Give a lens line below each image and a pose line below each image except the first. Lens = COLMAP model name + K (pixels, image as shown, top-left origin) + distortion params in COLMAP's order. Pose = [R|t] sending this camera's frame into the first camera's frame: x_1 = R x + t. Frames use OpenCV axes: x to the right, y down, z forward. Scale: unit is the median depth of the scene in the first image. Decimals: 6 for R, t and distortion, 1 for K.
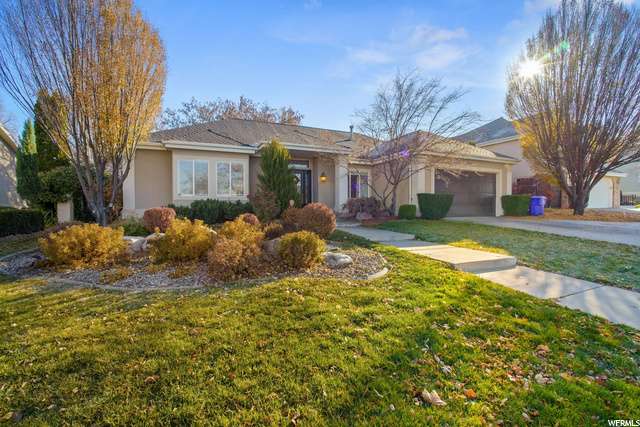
lens RADIAL K [[262.2, 0, 300.2], [0, 262.2, 211.3], [0, 0, 1]] dist [-0.013477, 0.001068]
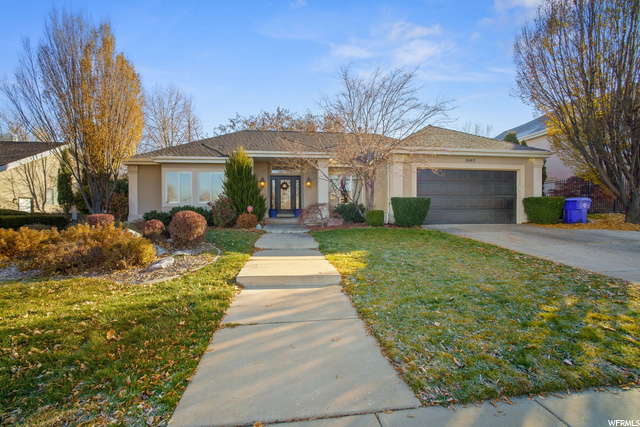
lens RADIAL K [[262.2, 0, 317.5], [0, 262.2, 214.6], [0, 0, 1]] dist [-0.013477, 0.001068]
pose [[0.961649, 0.002214, -0.274273, 0.416685], [-0.001958, 0.999997, 0.001207, -0.009361], [0.274275, -0.000624, 0.961651, 0.053384]]
